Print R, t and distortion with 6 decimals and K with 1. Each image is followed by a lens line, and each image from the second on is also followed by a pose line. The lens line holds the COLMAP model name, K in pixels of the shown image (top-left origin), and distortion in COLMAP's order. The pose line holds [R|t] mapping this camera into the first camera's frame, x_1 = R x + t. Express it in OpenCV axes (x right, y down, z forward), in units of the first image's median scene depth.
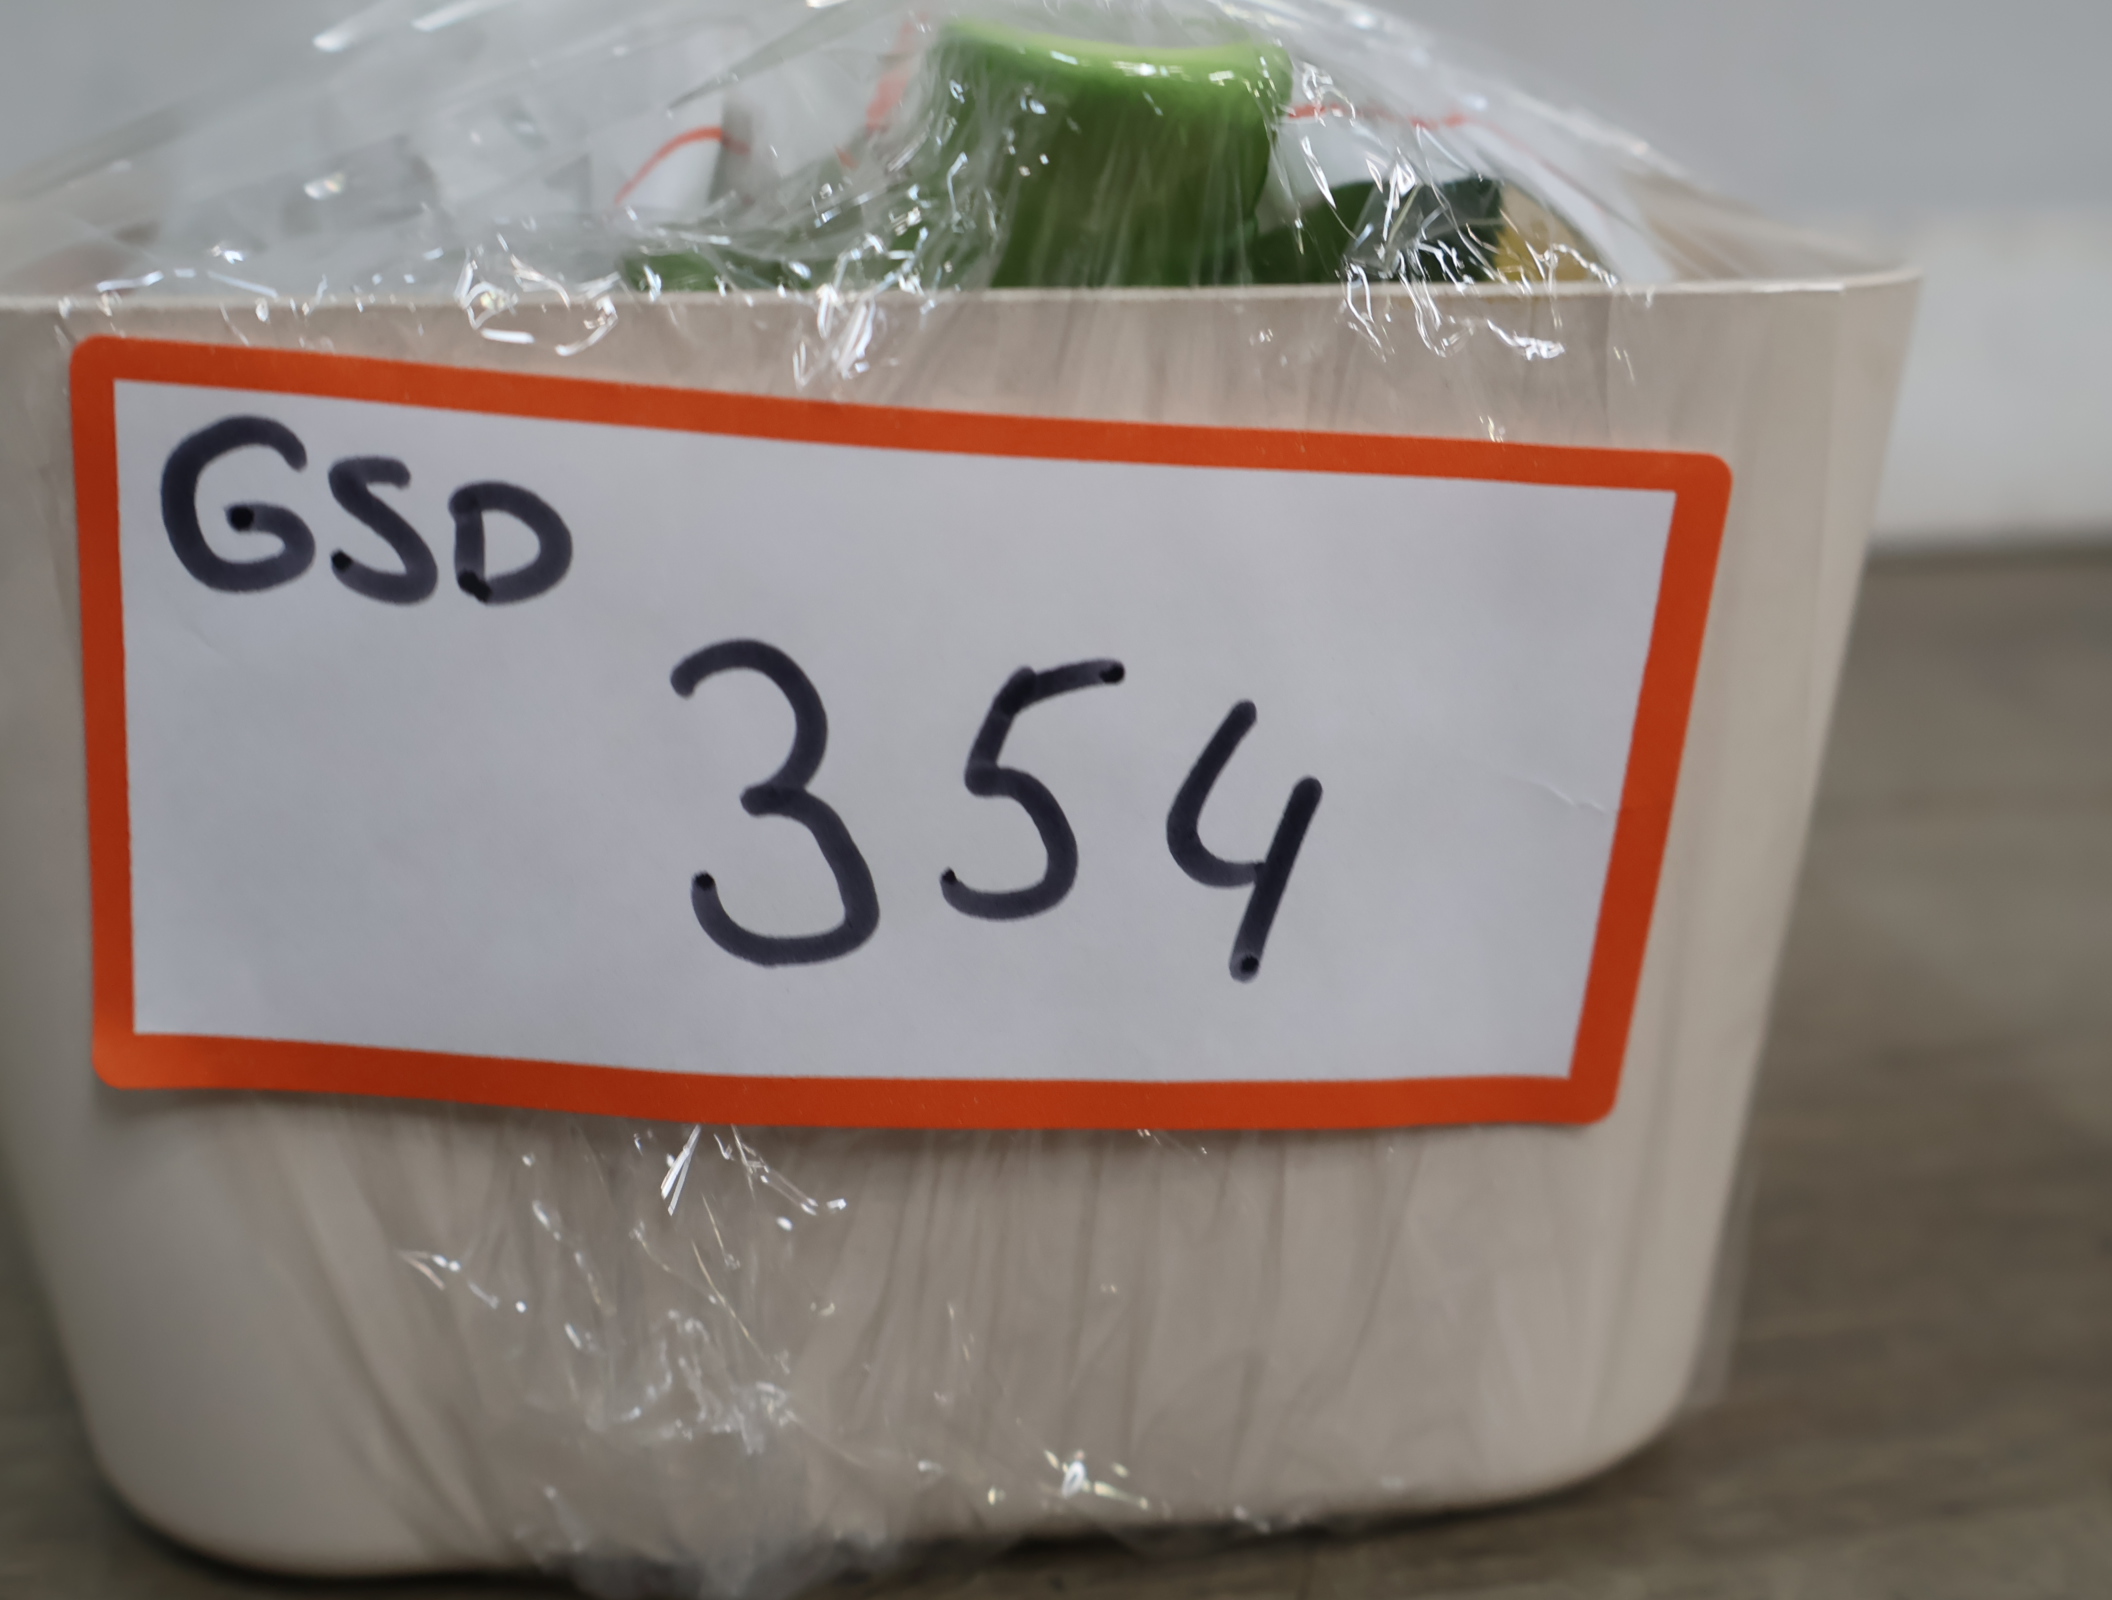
lens RADIAL K [[2303.8, 0, 1054.6], [0, 2303.8, 800.7], [0, 0, 1]] dist [0.009942, 0.000000]
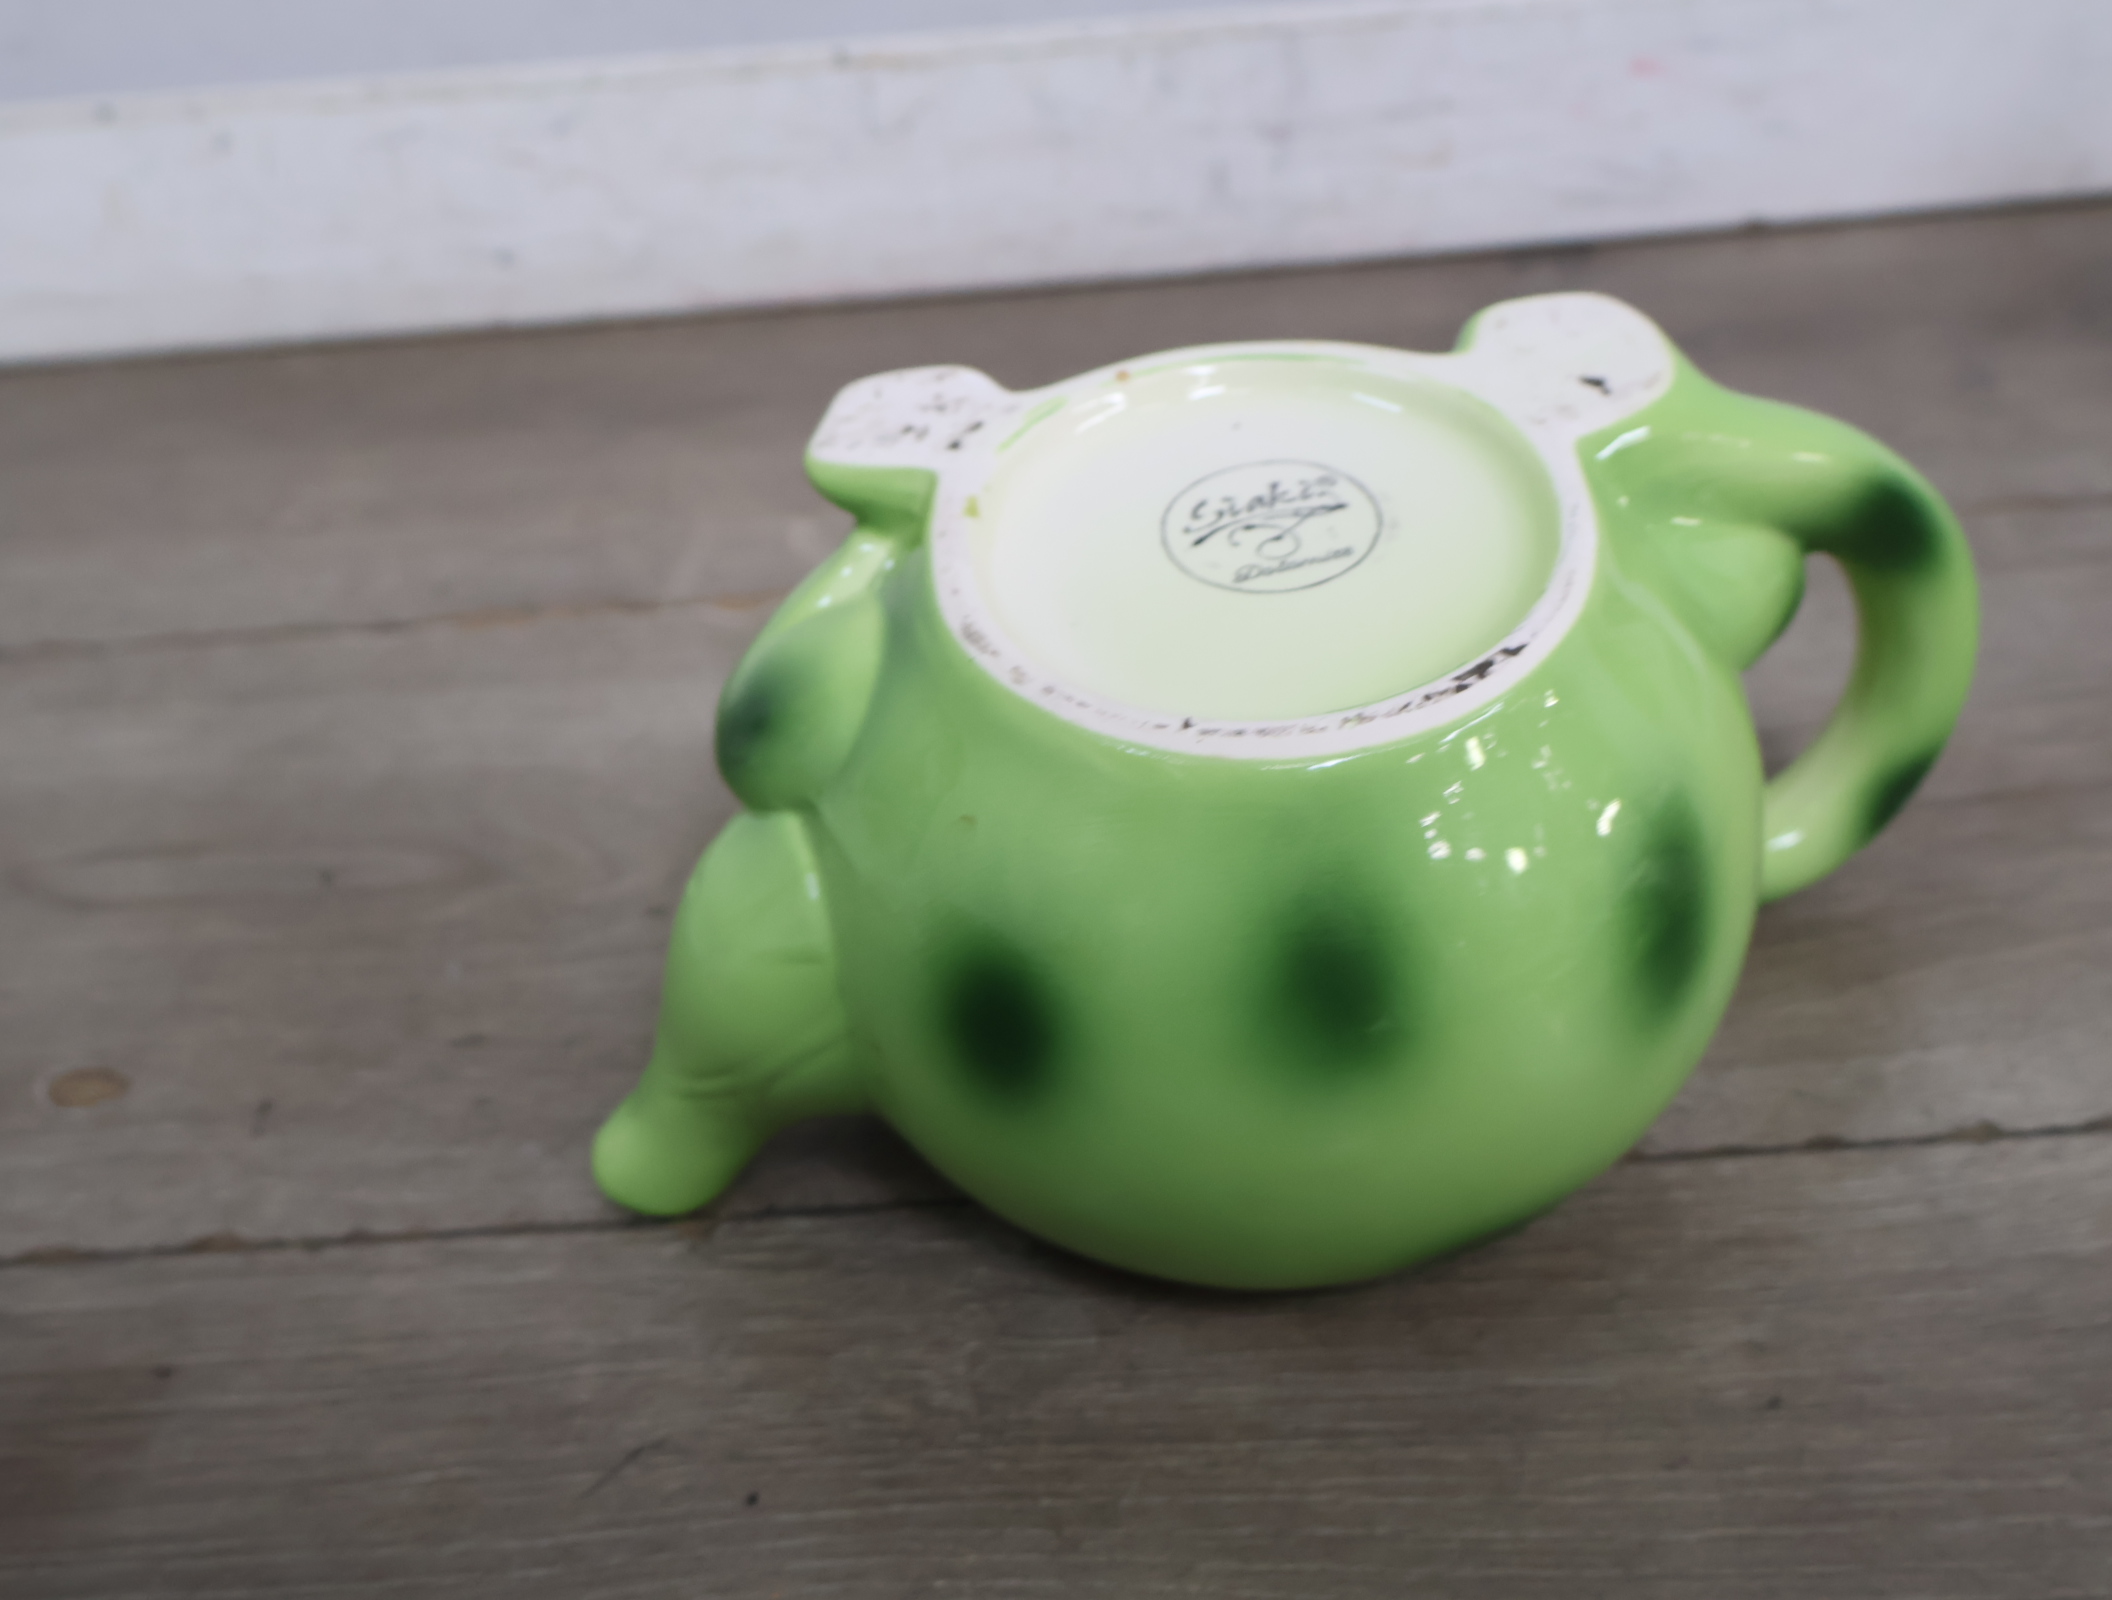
lens RADIAL K [[2303.8, 0, 1056.5], [0, 2303.8, 803.7], [0, 0, 1]] dist [0.009942, 0.000000]
pose [[0.986518, 0.020659, -0.162344, 0.303818], [0.028517, 0.955123, 0.294834, -0.644145], [0.161150, -0.295489, 0.941657, -1.228363]]
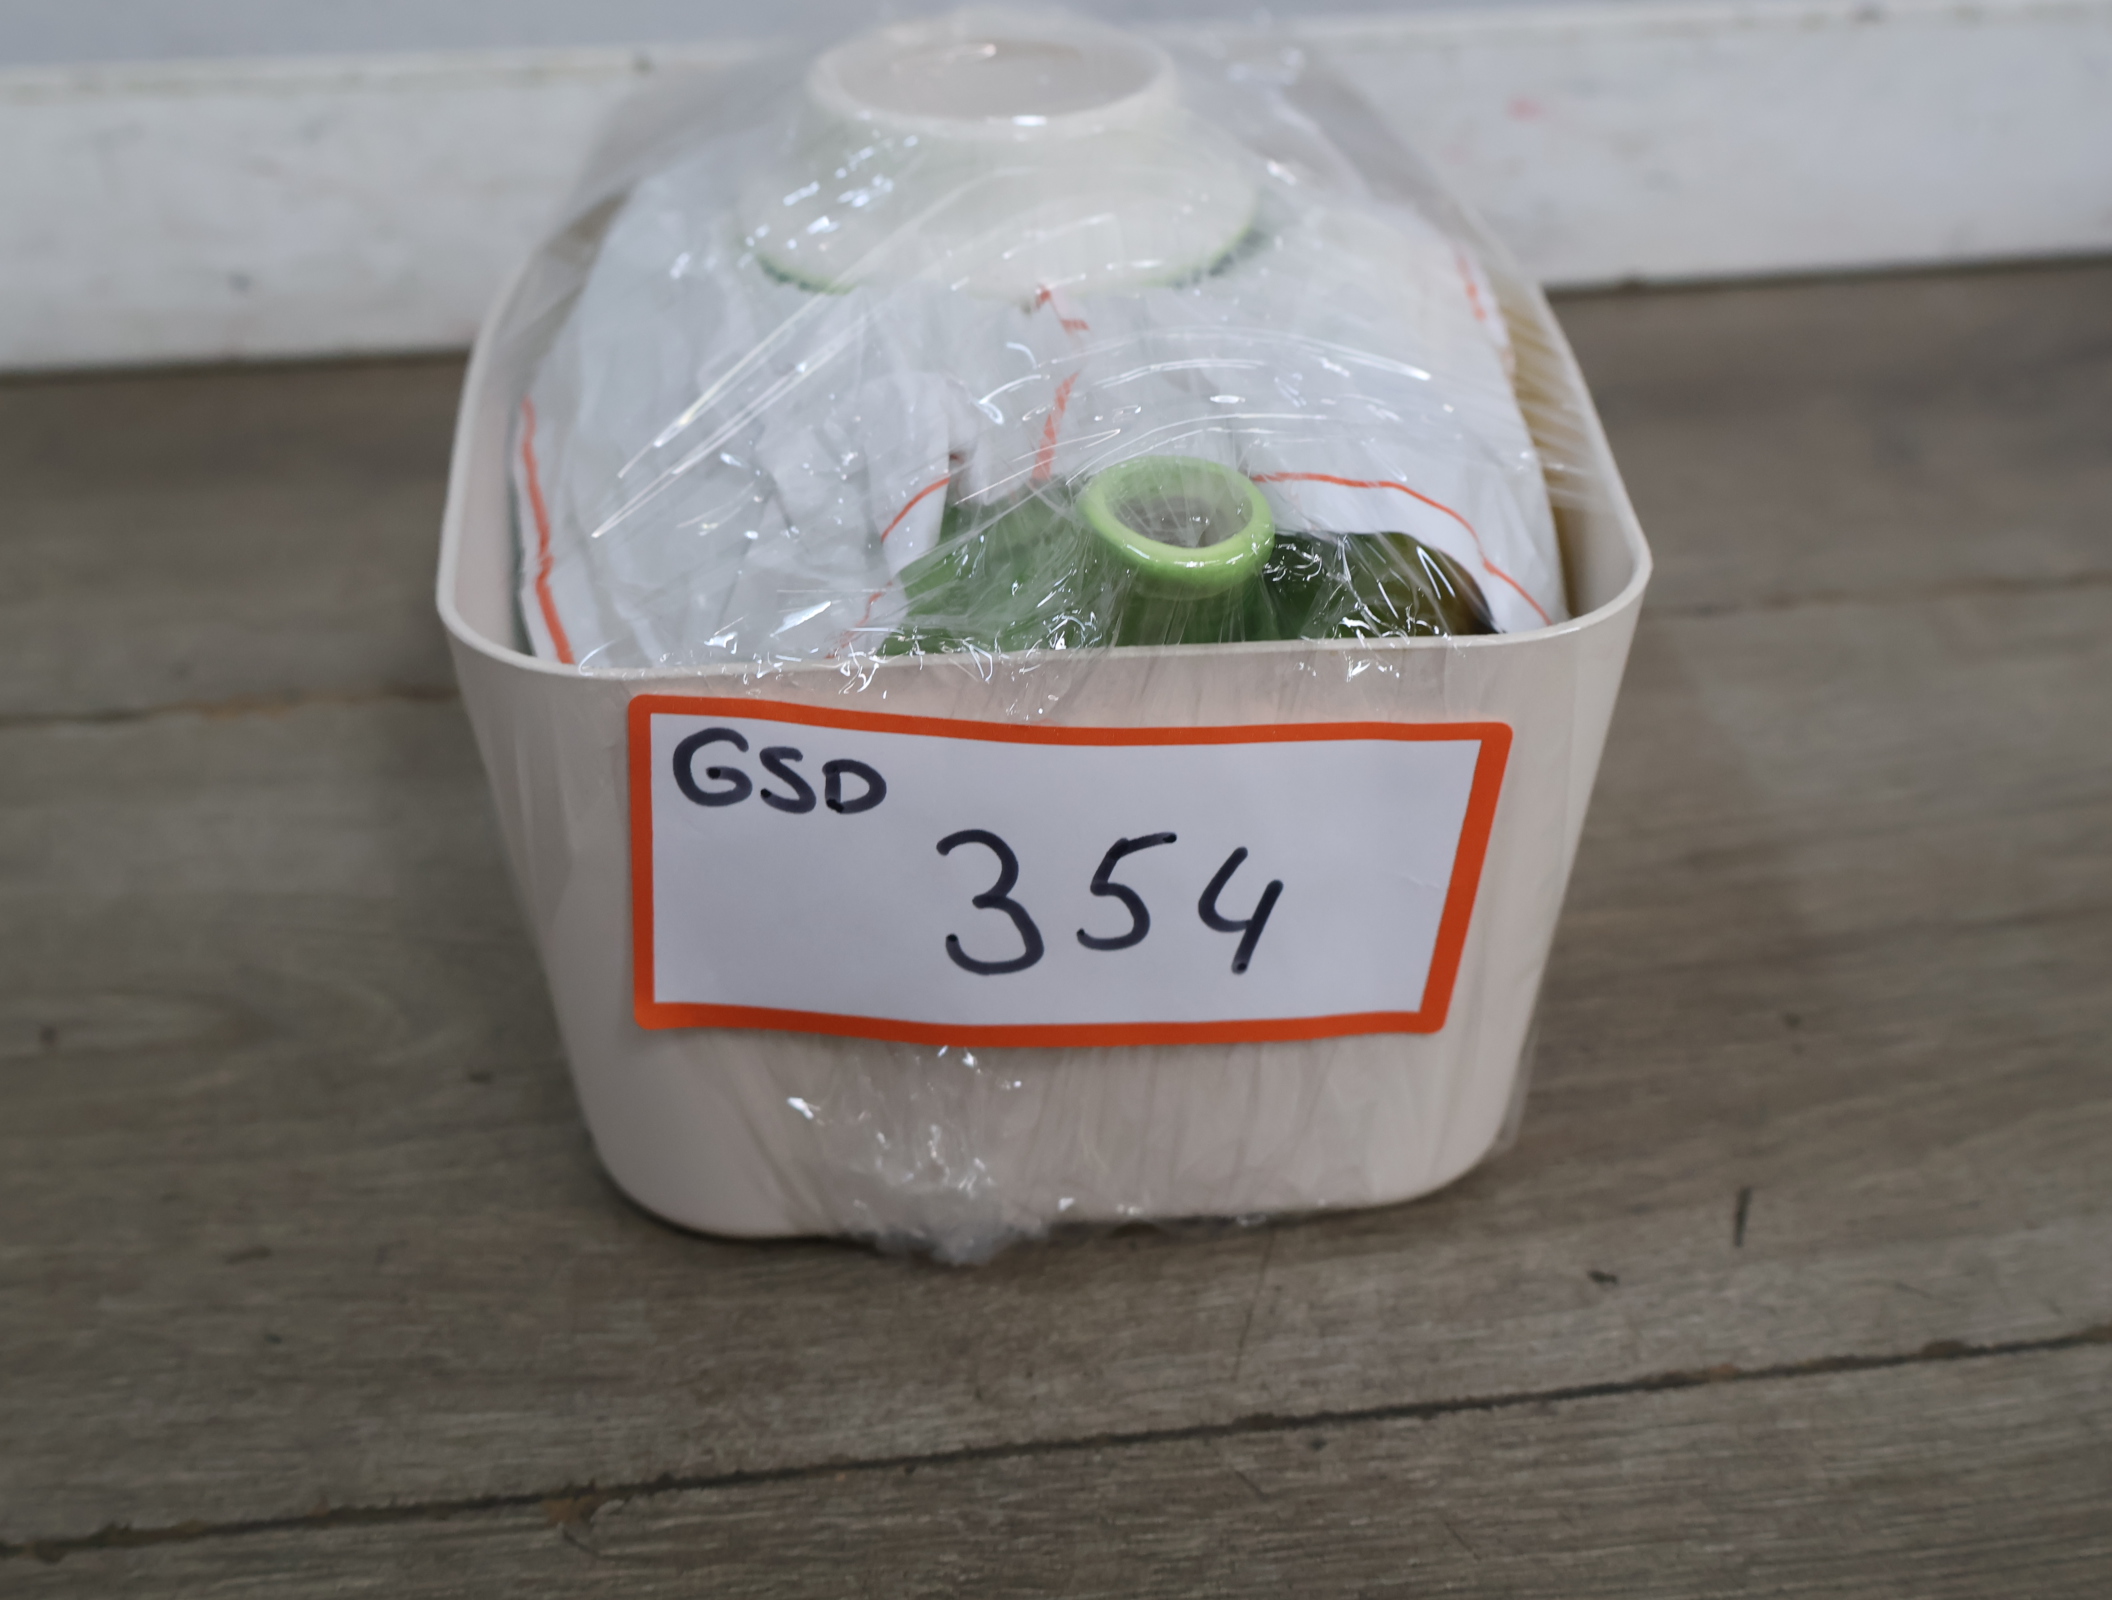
lens RADIAL K [[2303.8, 0, 1049.6], [0, 2303.8, 805.6], [0, 0, 1]] dist [0.009942, 0.000000]
pose [[0.999401, 0.013356, -0.031938, -0.013021], [-0.004227, 0.962761, 0.270323, -0.572645], [0.034359, -0.270026, 0.962240, -0.776338]]
